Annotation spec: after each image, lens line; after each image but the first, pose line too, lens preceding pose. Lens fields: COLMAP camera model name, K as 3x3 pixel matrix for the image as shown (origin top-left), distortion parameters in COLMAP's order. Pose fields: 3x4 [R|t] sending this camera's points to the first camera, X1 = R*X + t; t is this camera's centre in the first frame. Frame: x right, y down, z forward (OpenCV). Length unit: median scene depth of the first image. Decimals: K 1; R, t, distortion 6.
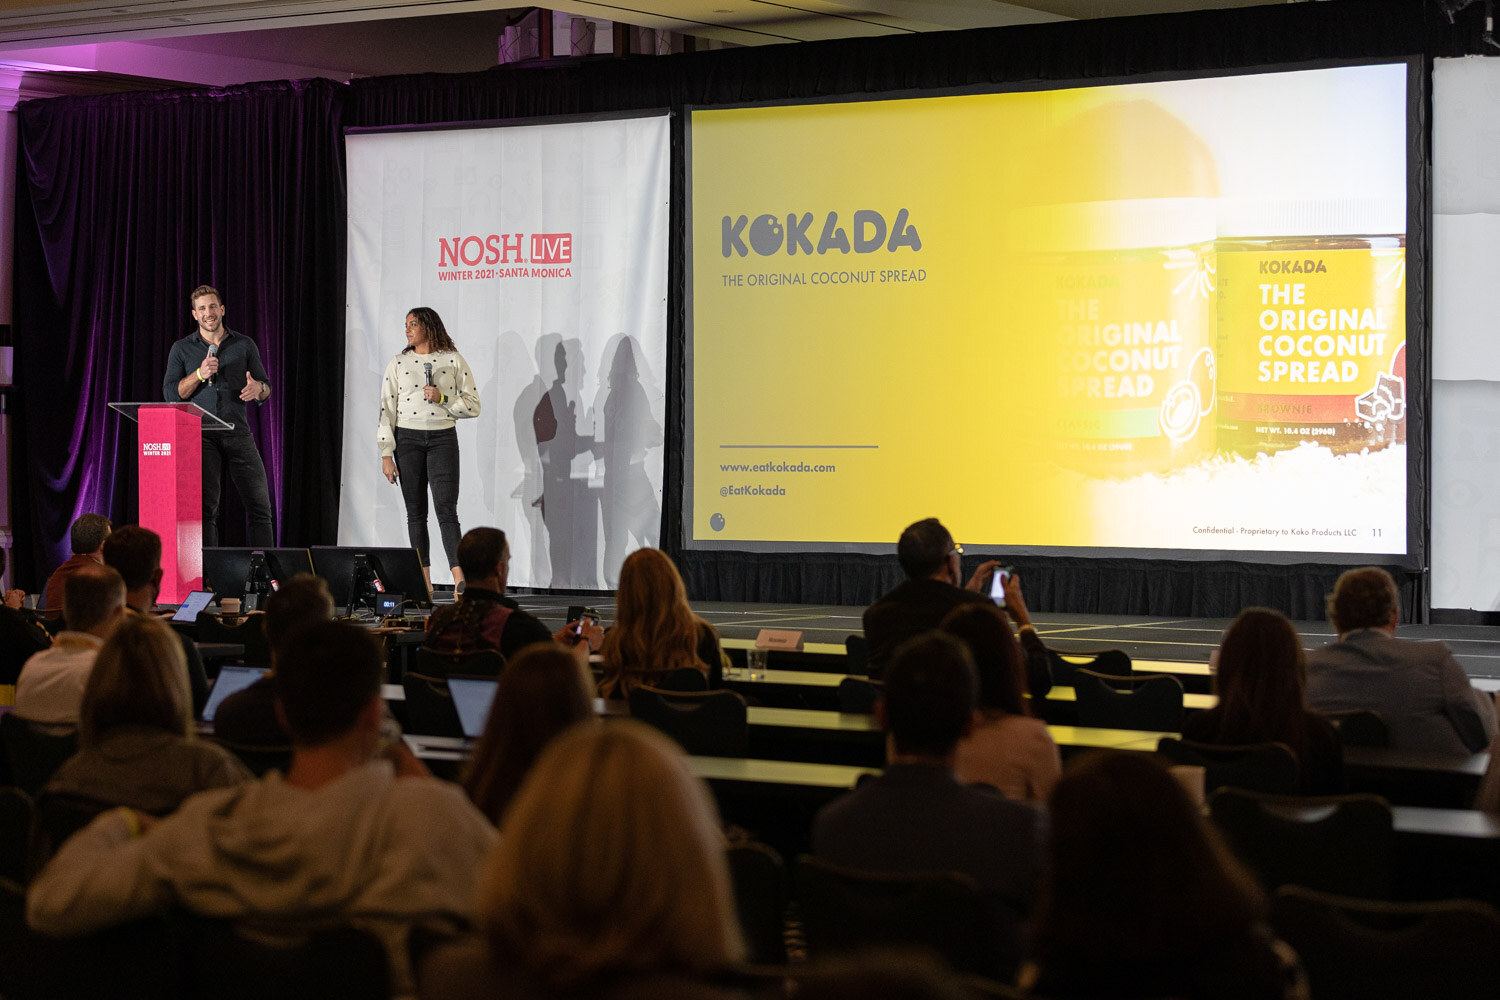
lens RADIAL K [[3342.4, 0, 750.0], [0, 3342.4, 500.0], [0, 0, 1]] dist [-0.046375, -0.023150]
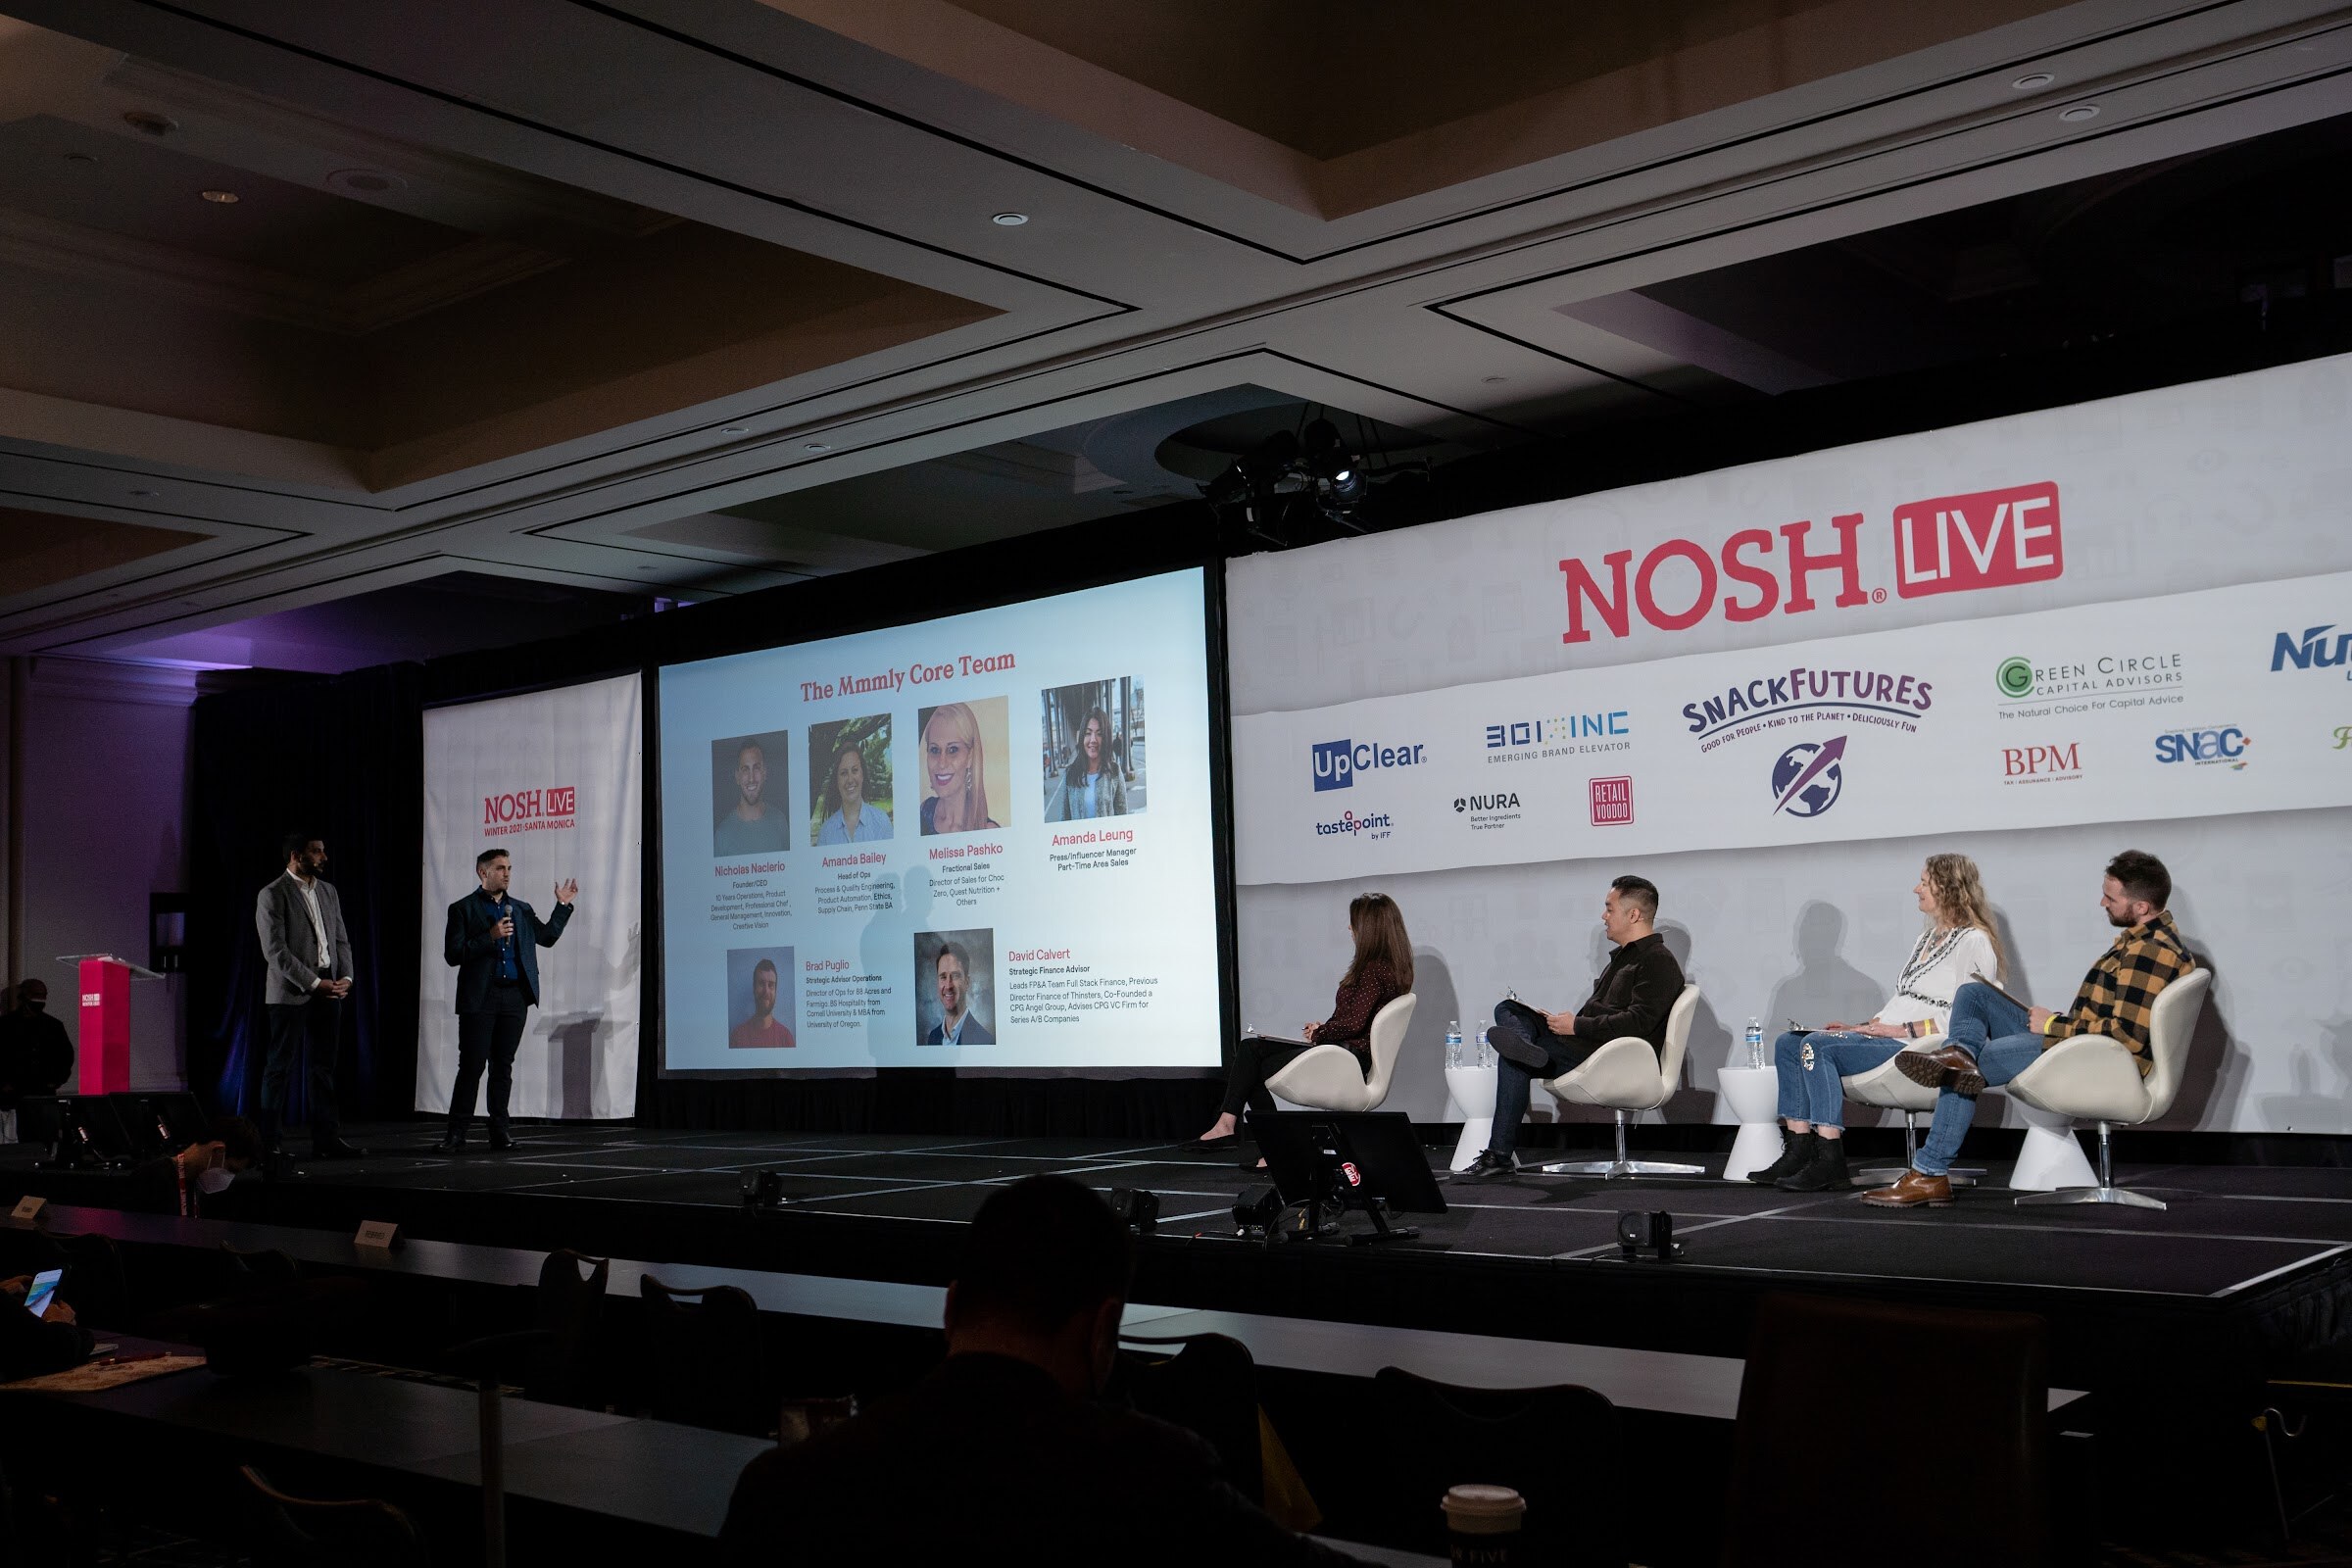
lens RADIAL K [[2355.2, 0, 1176.0], [0, 2355.2, 784.0], [0, 0, 1]] dist [-0.044167, 0.198218]
pose [[0.993125, -0.041845, -0.109325, 0.222655], [0.030323, 0.994009, -0.105006, 0.005028], [0.113064, 0.100969, 0.988444, 0.269801]]
